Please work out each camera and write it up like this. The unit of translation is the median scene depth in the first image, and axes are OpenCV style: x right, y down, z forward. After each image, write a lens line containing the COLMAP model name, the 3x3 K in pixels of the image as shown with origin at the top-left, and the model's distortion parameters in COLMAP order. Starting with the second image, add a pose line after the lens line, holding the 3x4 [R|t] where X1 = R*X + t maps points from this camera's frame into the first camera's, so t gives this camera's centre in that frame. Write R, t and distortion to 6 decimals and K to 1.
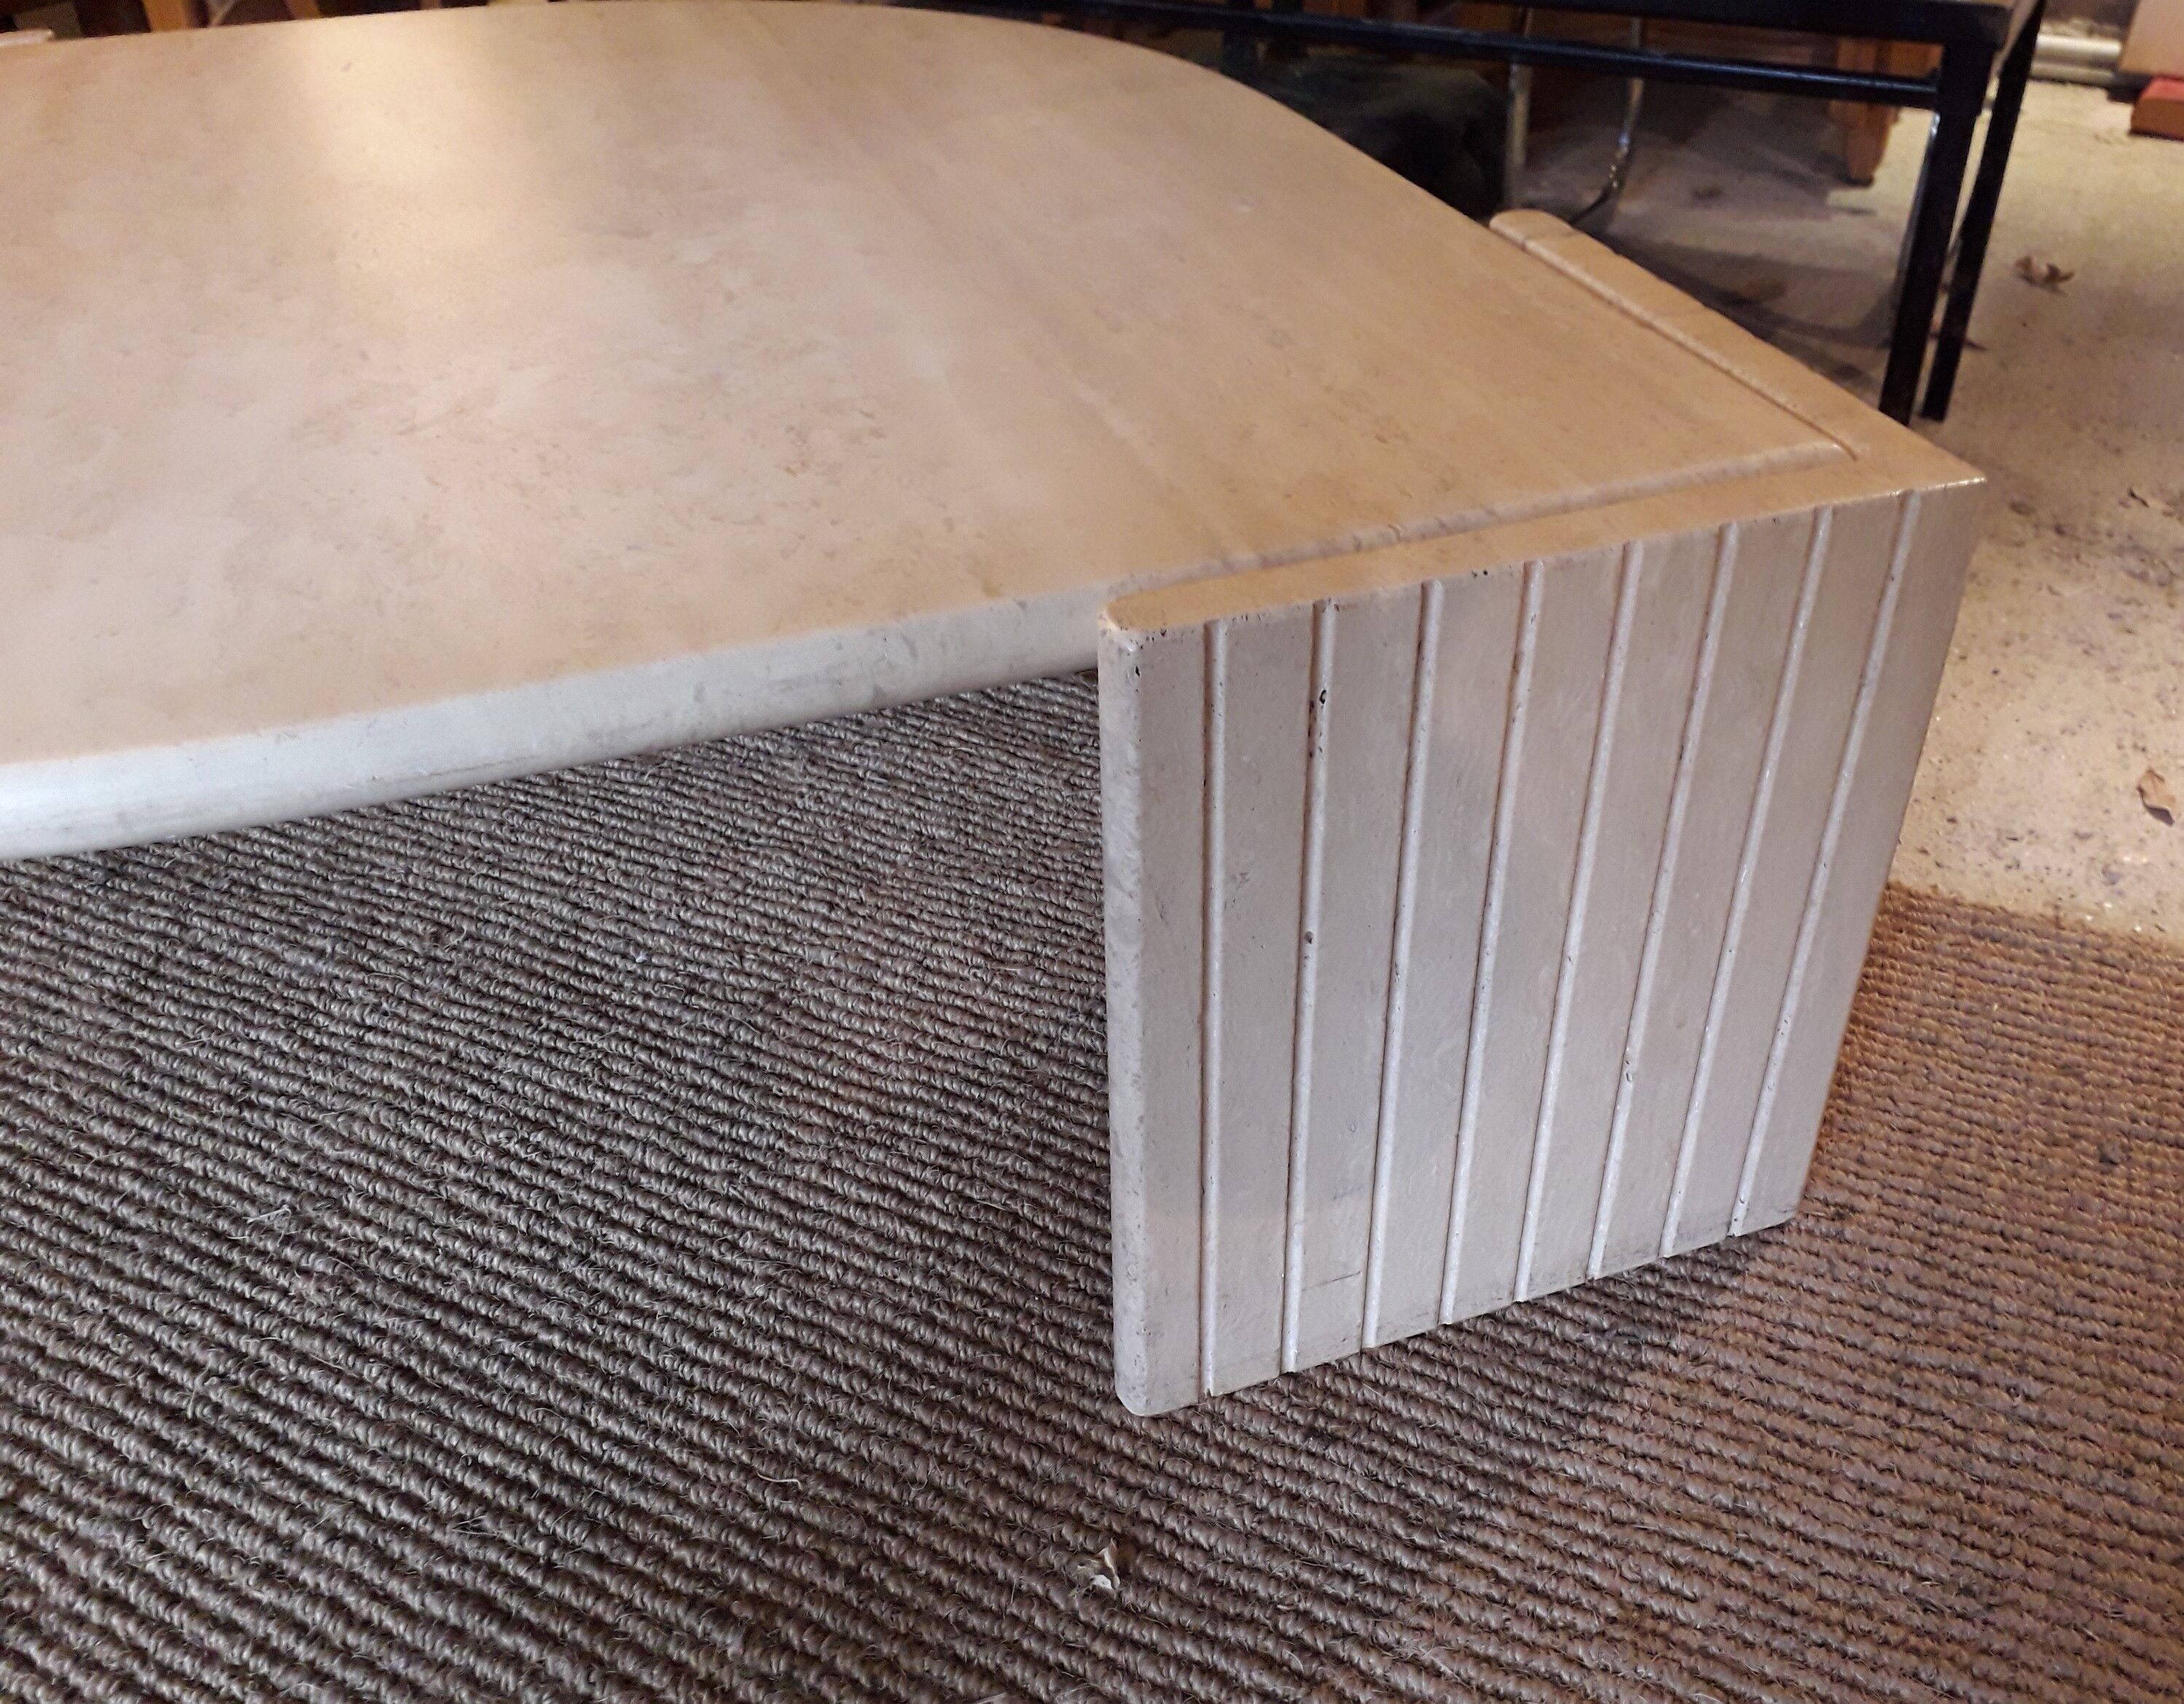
lens RADIAL K [[1885.7, 0, 1227.6], [0, 1885.7, 848.9], [0, 0, 1]] dist [0.044333, 0.002477]
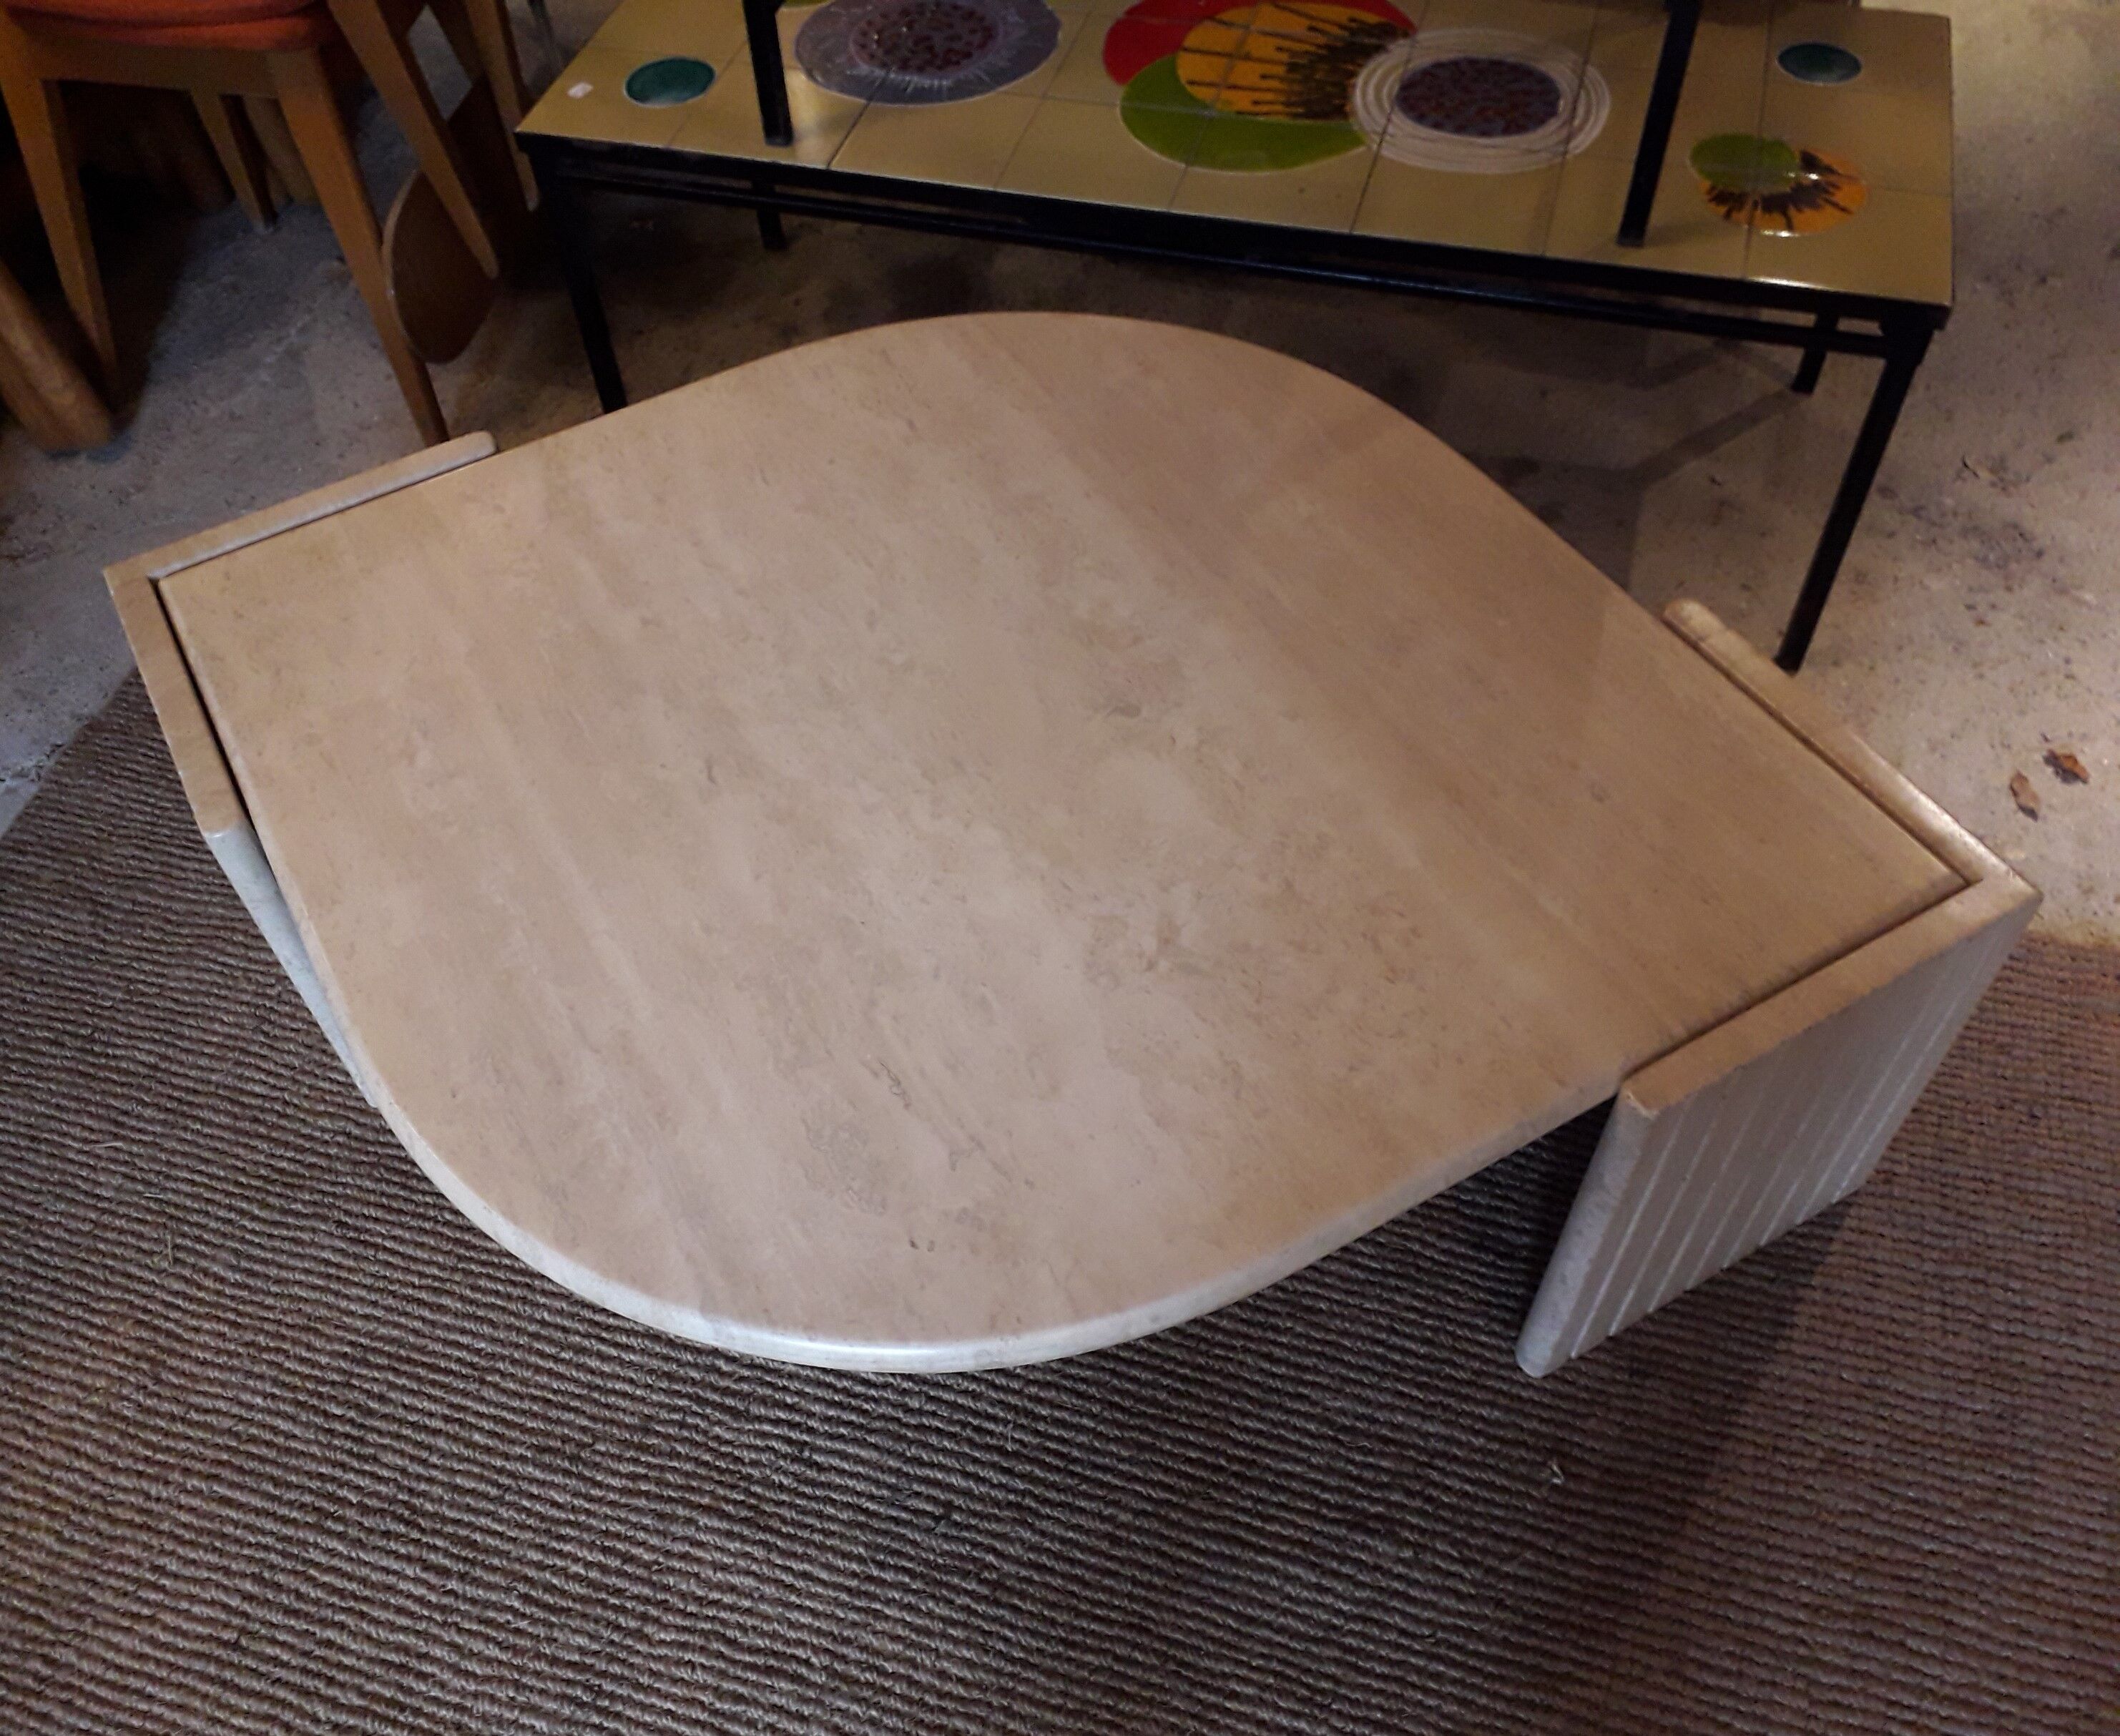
lens RADIAL K [[1799.4, 0, 989.0], [0, 1799.4, 893.1], [0, 0, 1]] dist [0.014452, -0.014376]
pose [[0.990741, -0.134346, 0.019584, -0.520575], [0.124289, 0.955546, 0.267365, -0.646126], [-0.054633, -0.262456, 0.963396, -0.489257]]
